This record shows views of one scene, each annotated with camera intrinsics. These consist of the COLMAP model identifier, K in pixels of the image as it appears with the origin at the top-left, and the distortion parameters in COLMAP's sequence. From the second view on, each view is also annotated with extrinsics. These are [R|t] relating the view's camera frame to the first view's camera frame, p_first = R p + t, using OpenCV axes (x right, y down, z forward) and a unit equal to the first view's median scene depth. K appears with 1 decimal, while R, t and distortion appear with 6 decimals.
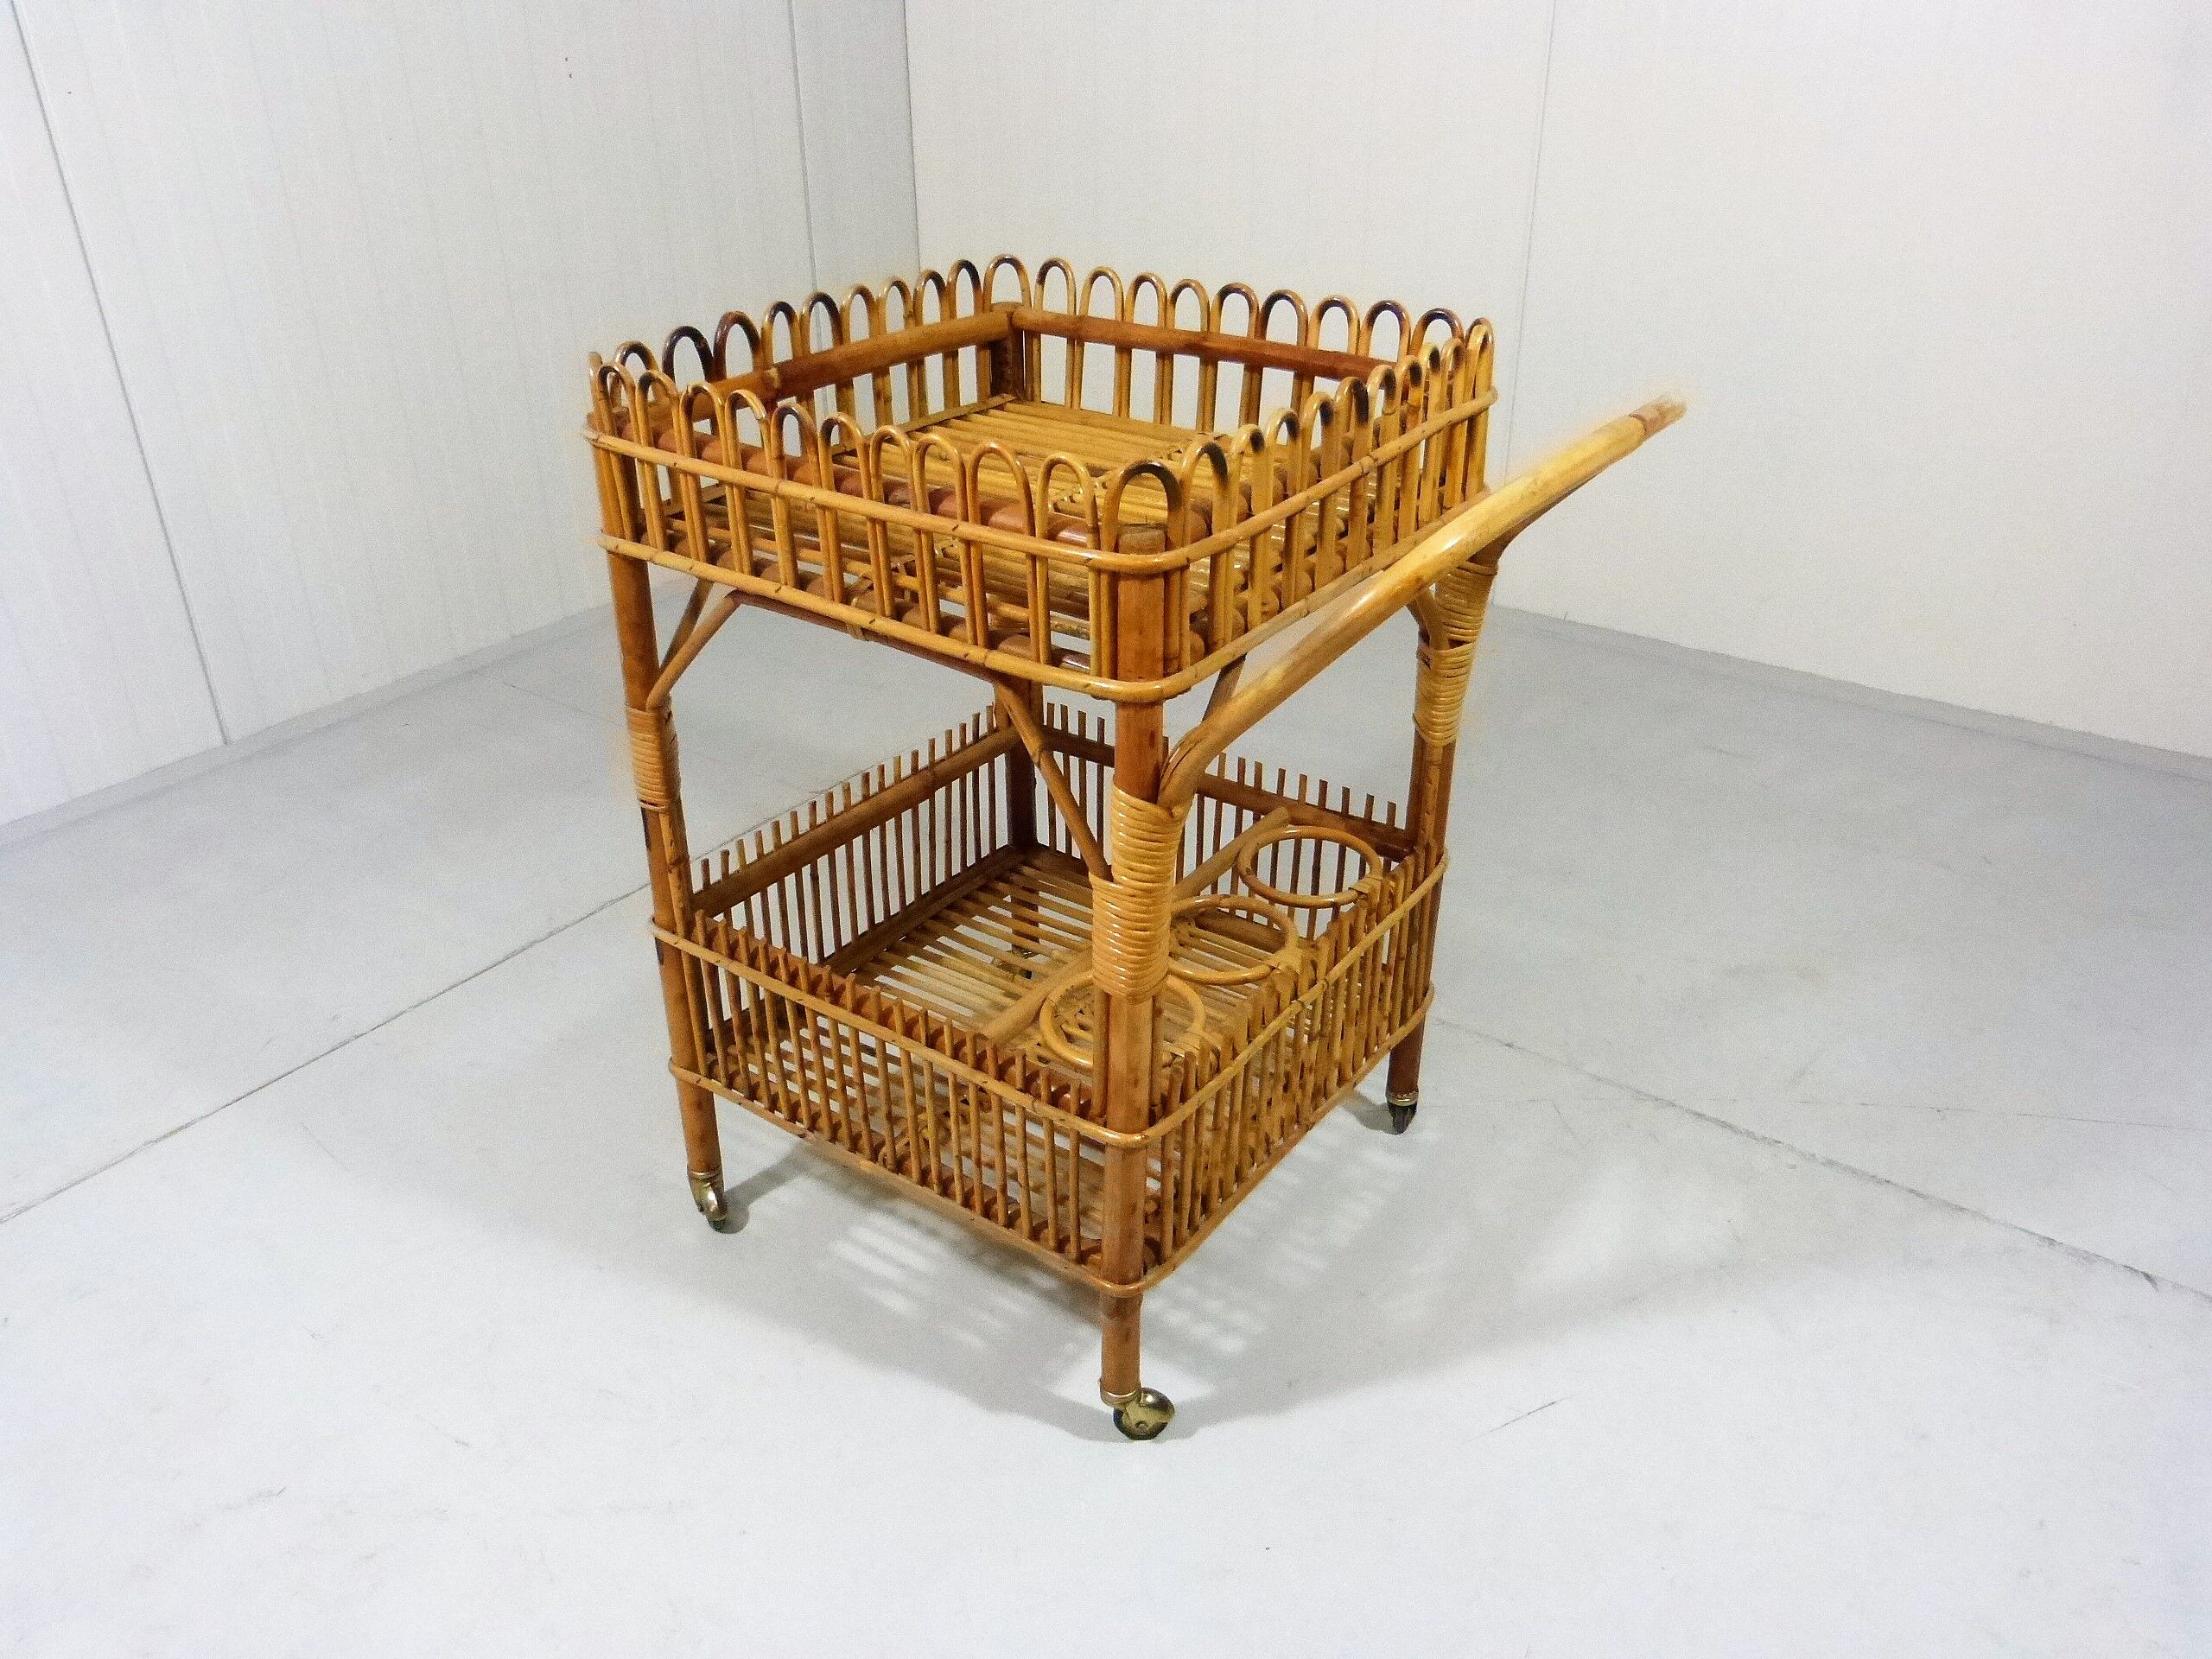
lens RADIAL K [[1650.2, 0, 1106.0], [0, 1650.2, 829.5], [0, 0, 1]] dist [-0.045290, 0.038419]
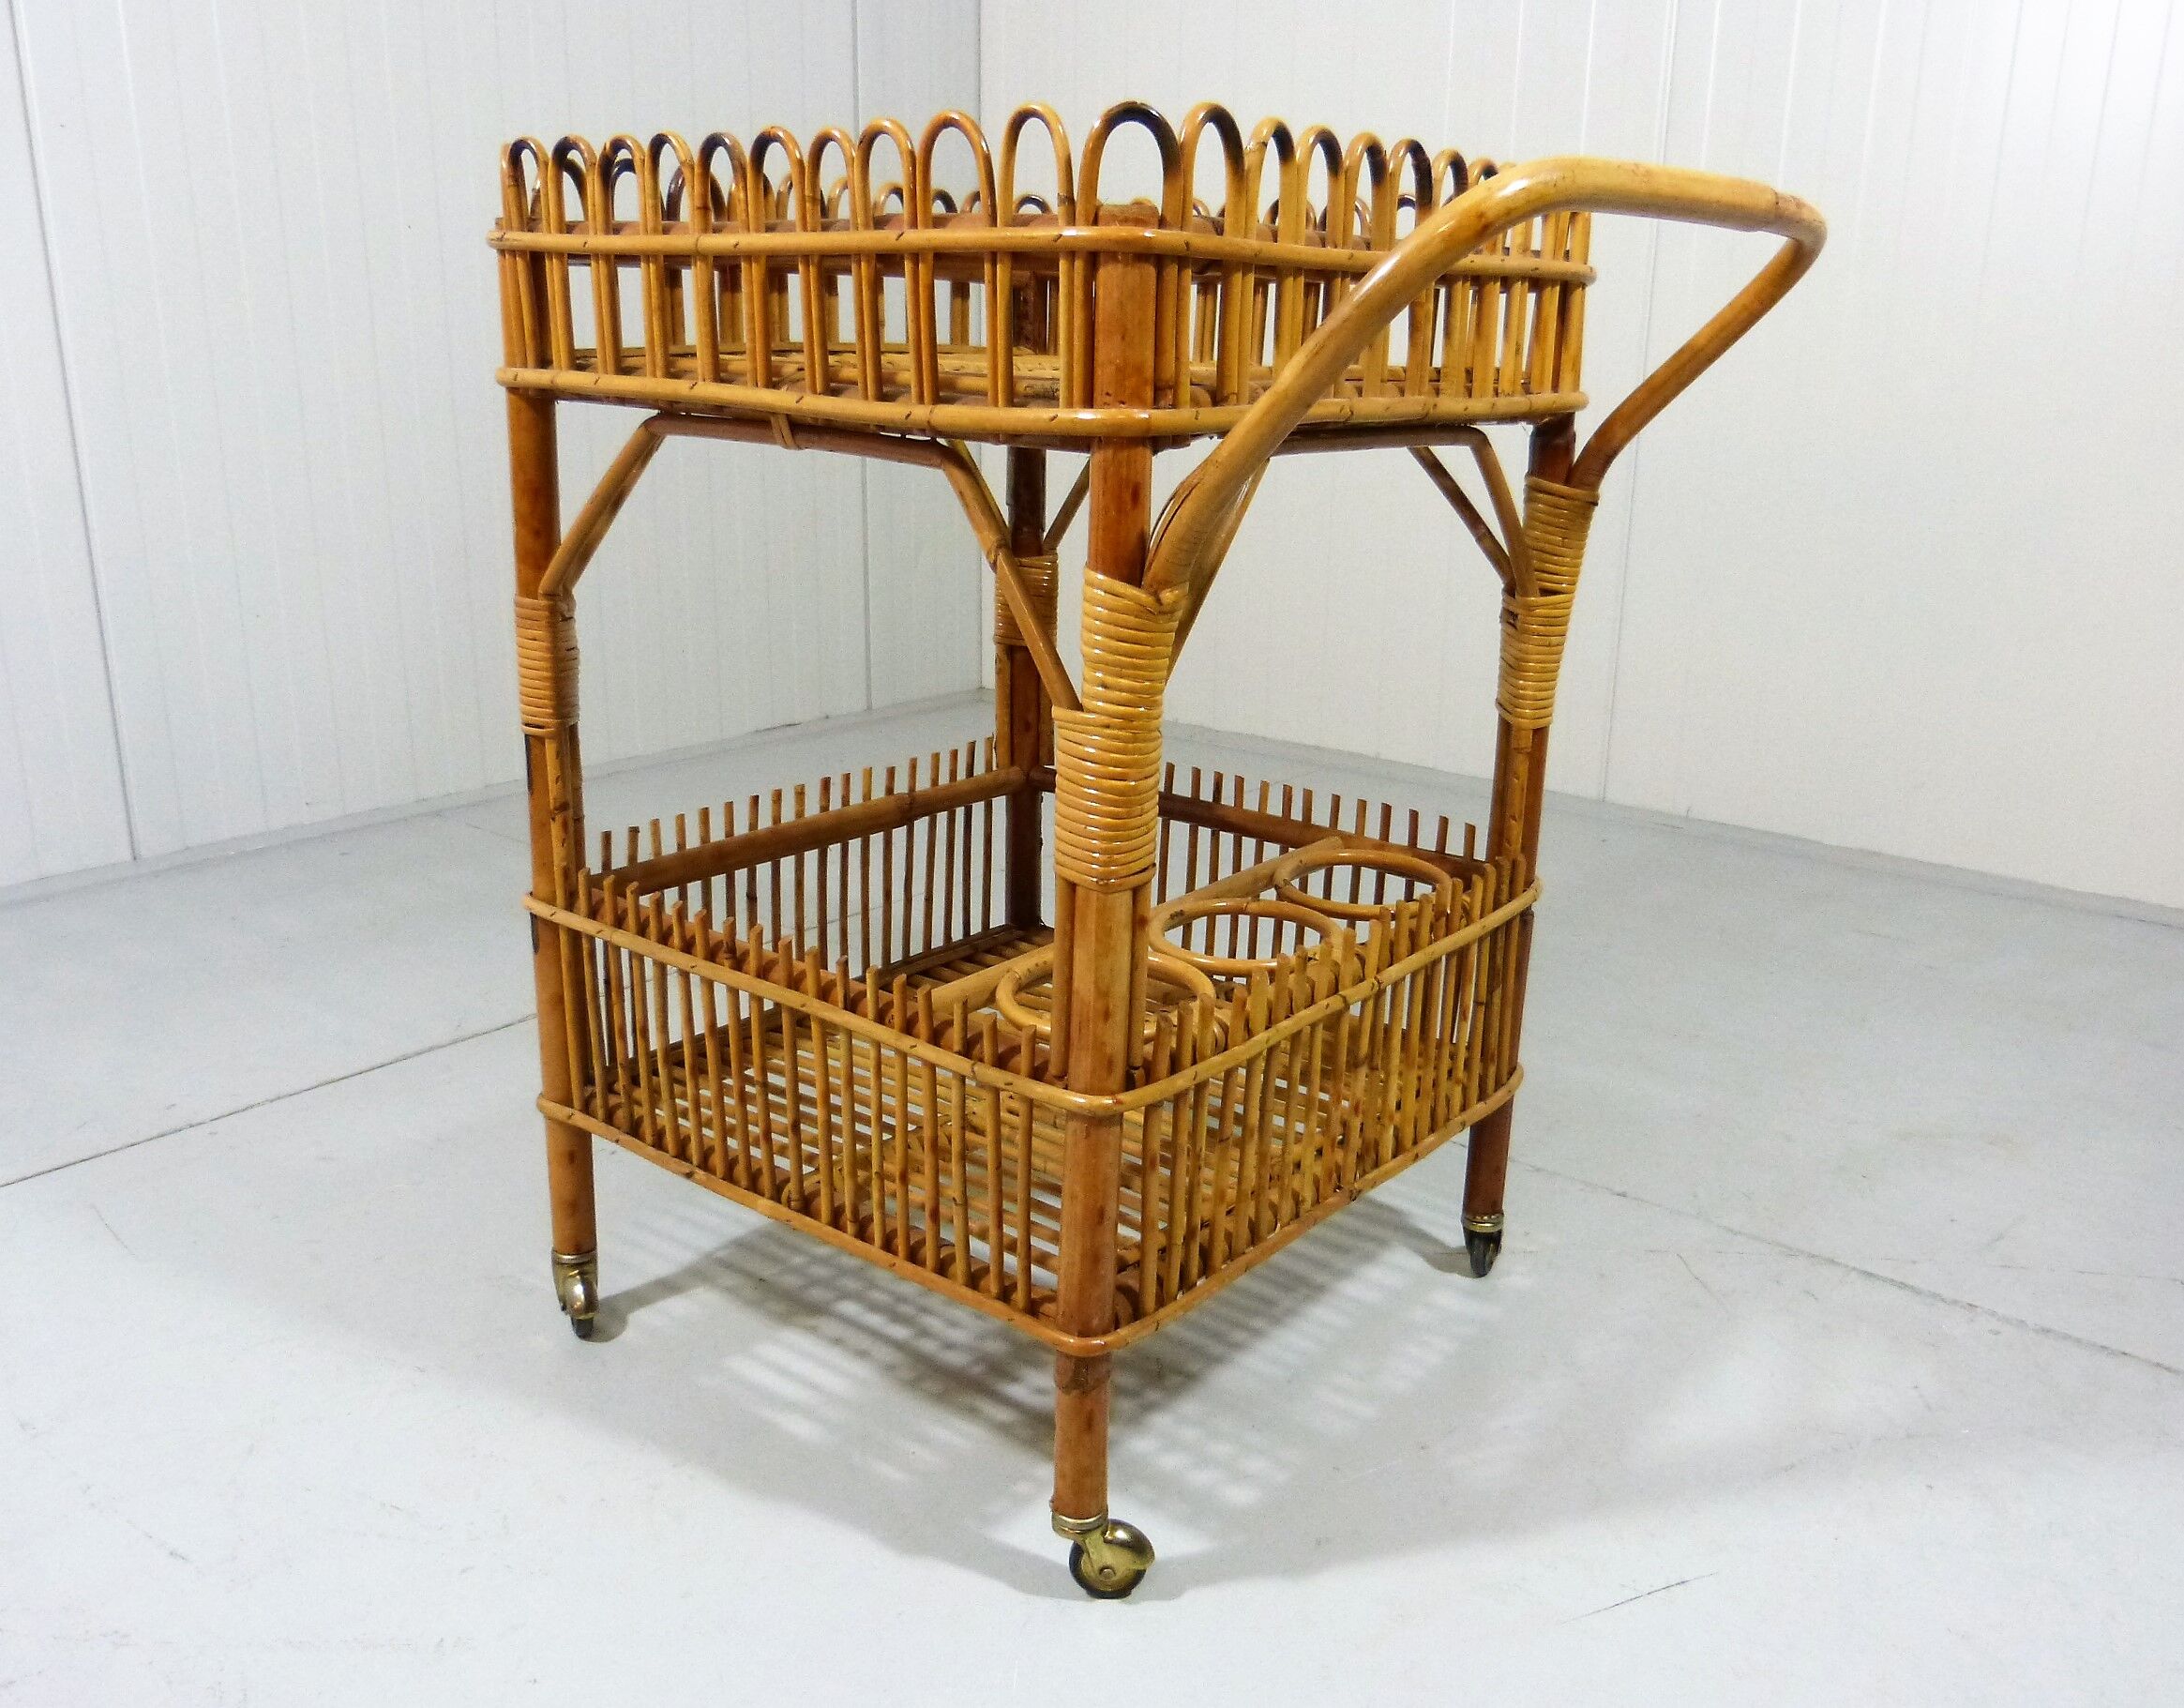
lens RADIAL K [[1789.2, 0, 1148.6], [0, 1789.2, 852.4], [0, 0, 1]] dist [-0.049891, 0.046214]
pose [[0.998793, 0.040517, -0.027755, 0.044811], [-0.045315, 0.978183, -0.202740, 0.194050], [0.018935, 0.203754, 0.978839, 0.159568]]
